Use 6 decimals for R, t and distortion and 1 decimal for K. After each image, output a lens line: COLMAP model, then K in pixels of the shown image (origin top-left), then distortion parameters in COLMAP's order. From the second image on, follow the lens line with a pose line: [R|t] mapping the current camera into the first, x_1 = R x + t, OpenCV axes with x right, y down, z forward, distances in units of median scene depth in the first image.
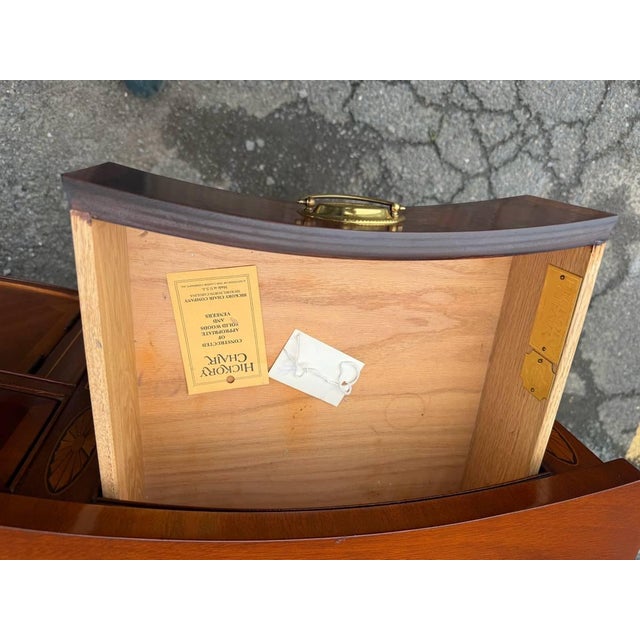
lens RADIAL K [[454.0, 0, 321.3], [0, 454.0, 316.5], [0, 0, 1]] dist [0.015467, -0.019437]
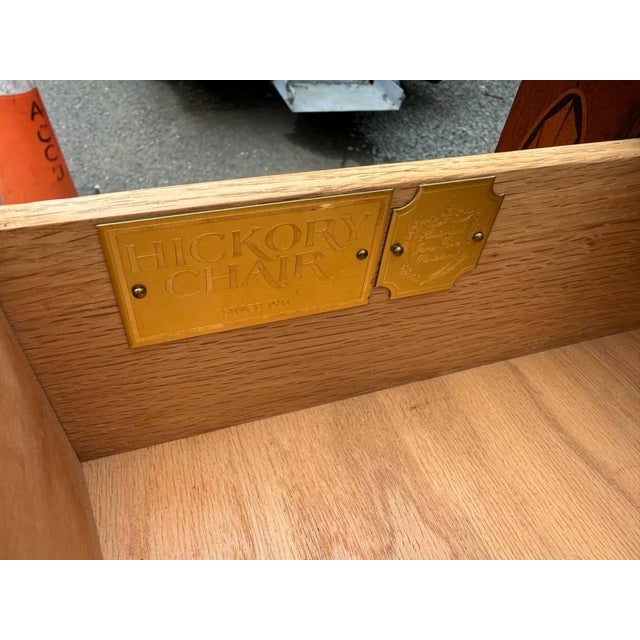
lens RADIAL K [[454.0, 0, 321.3], [0, 454.0, 316.5], [0, 0, 1]] dist [0.015467, -0.019437]
pose [[-0.386443, -0.763227, 0.517828, 0.243397], [0.903545, -0.425968, 0.046460, 0.005882], [0.185118, 0.485835, 0.854222, 0.615100]]
